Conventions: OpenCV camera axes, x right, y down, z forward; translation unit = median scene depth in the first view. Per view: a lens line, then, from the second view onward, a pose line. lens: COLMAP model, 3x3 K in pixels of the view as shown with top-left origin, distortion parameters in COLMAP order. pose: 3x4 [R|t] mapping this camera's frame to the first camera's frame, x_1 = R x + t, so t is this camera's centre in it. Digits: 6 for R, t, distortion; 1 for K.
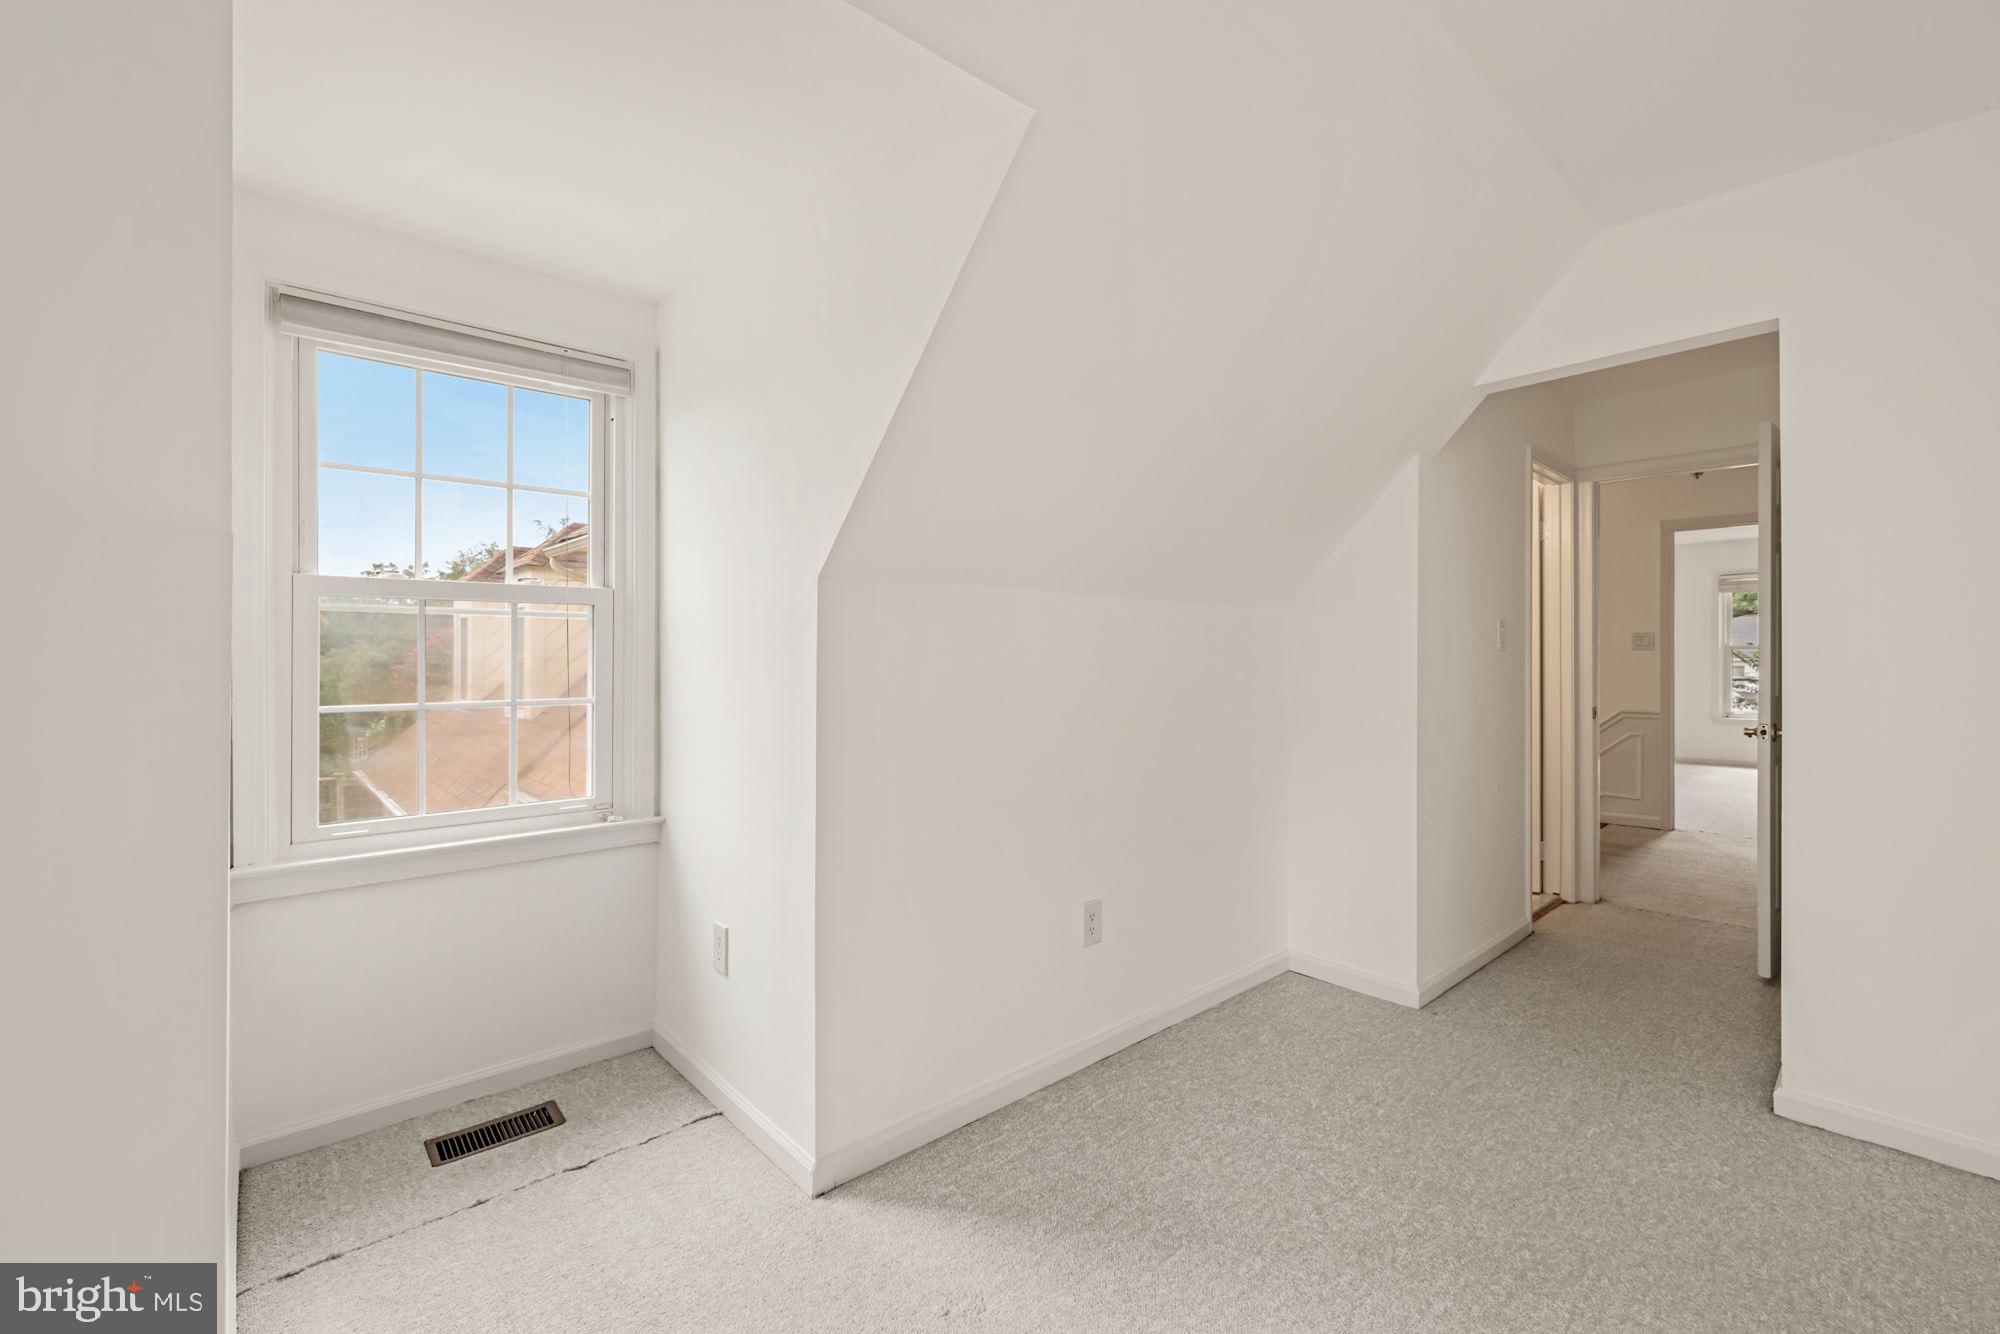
lens RADIAL K [[852.8, 0, 1004.0], [0, 852.8, 662.5], [0, 0, 1]] dist [0.000950, 0.000249]
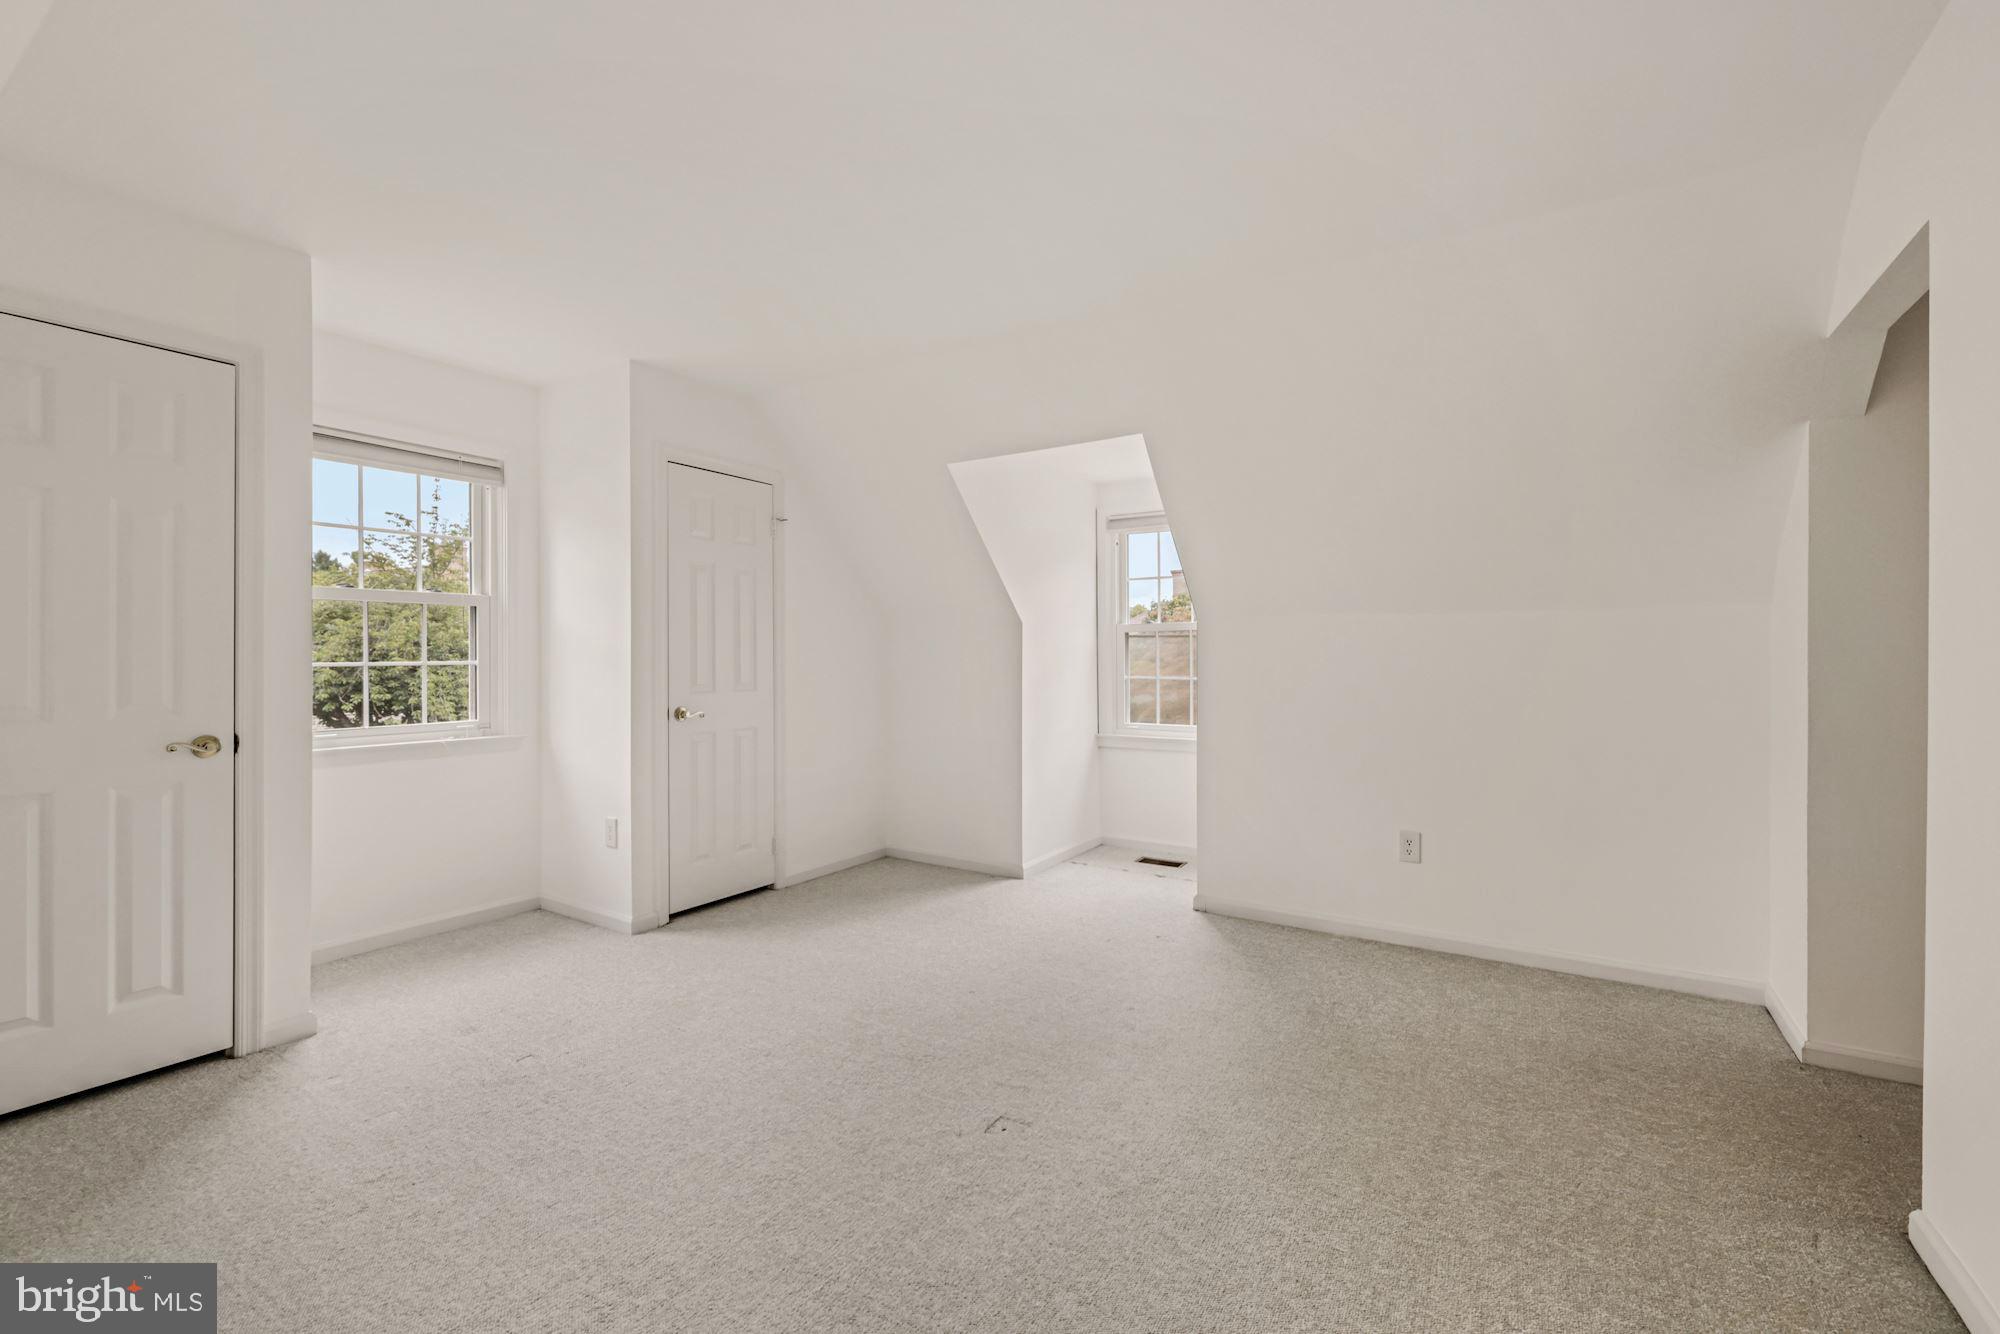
lens RADIAL K [[852.8, 0, 1000.0], [0, 852.8, 665.6], [0, 0, 1]] dist [0.000950, 0.000249]
pose [[0.262895, 0.016076, -0.964691, 1.394971], [-0.004785, 0.999871, 0.015358, -0.014600], [0.964813, 0.000578, 0.262938, -0.029444]]
